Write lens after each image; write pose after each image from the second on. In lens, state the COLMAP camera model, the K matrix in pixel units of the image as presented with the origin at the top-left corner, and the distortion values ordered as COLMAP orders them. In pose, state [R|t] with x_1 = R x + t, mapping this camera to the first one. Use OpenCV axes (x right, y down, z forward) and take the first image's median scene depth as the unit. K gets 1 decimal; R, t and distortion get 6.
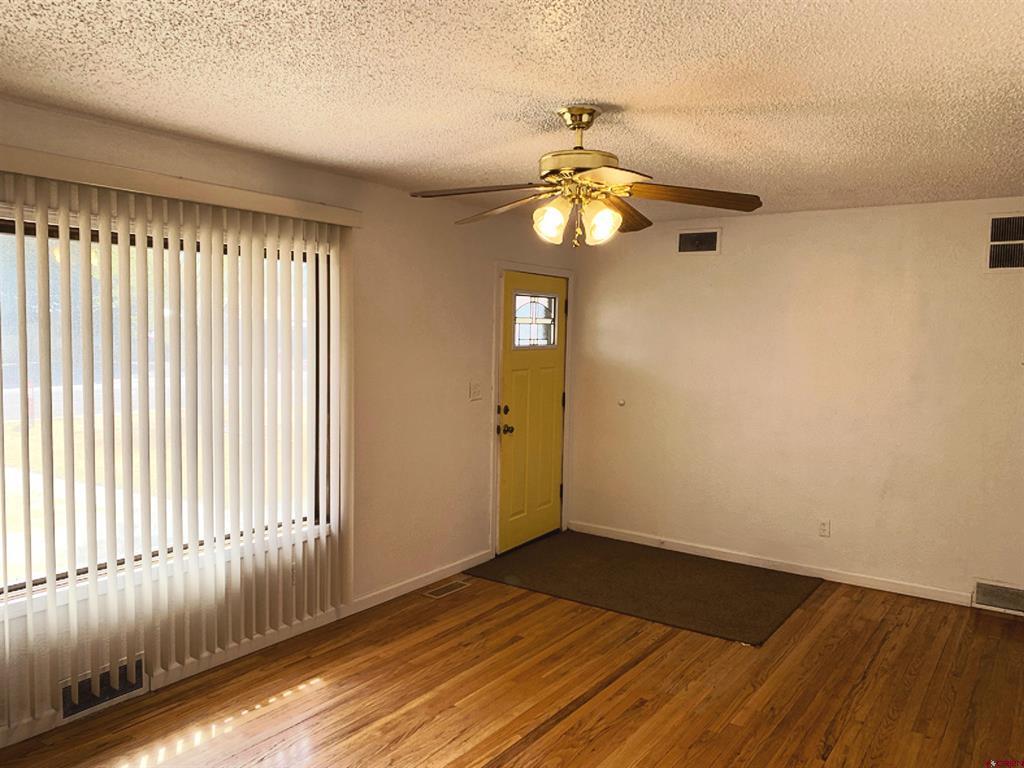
lens RADIAL K [[778.3, 0, 512.0], [0, 778.3, 384.0], [0, 0, 1]] dist [0.040406, -0.101803]
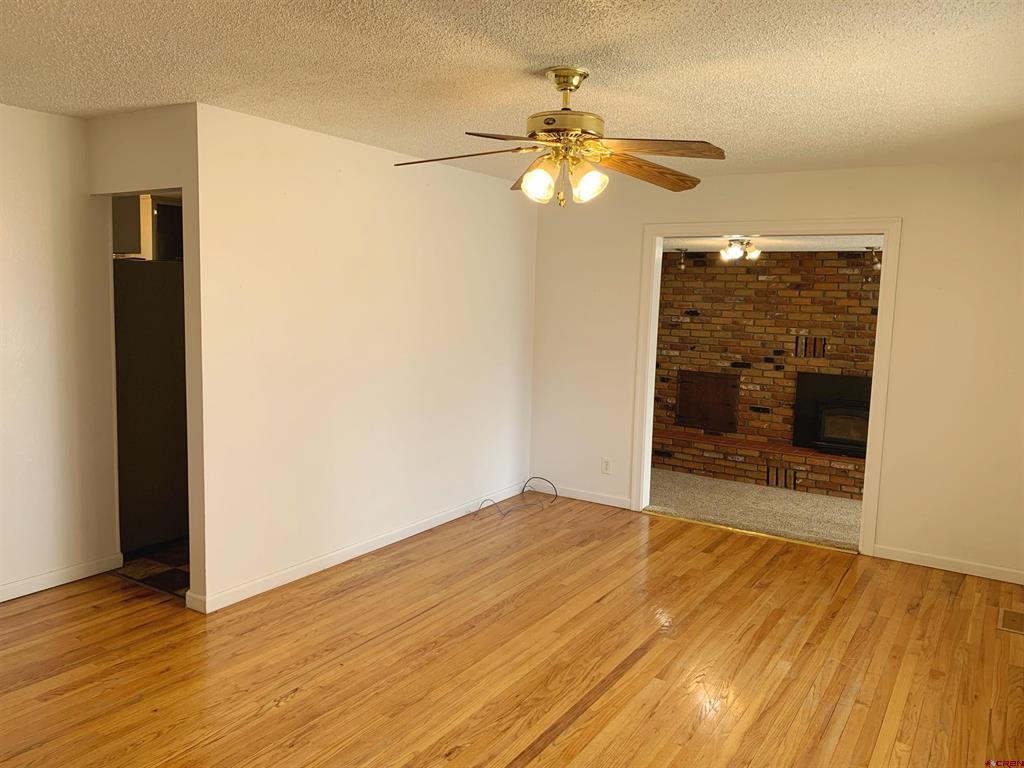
lens RADIAL K [[778.3, 0, 512.0], [0, 778.3, 384.0], [0, 0, 1]] dist [0.040406, -0.101803]
pose [[-0.997796, -0.038407, -0.054117, 0.138720], [-0.047727, 0.981936, 0.183093, -0.093235], [0.046108, 0.185272, -0.981605, 1.467815]]
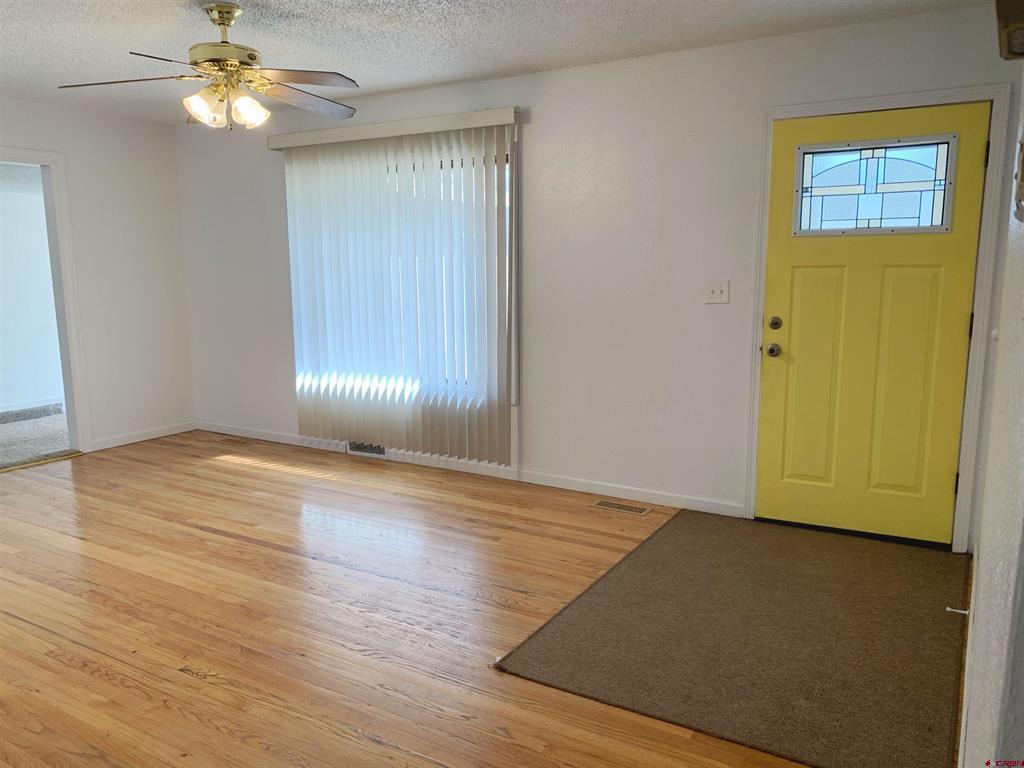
lens RADIAL K [[778.3, 0, 512.0], [0, 778.3, 384.0], [0, 0, 1]] dist [0.040406, -0.101803]
pose [[0.075588, 0.142222, -0.986944, 0.941276], [-0.064294, 0.988412, 0.137509, 0.009231], [0.995064, 0.053060, 0.083856, 0.959886]]
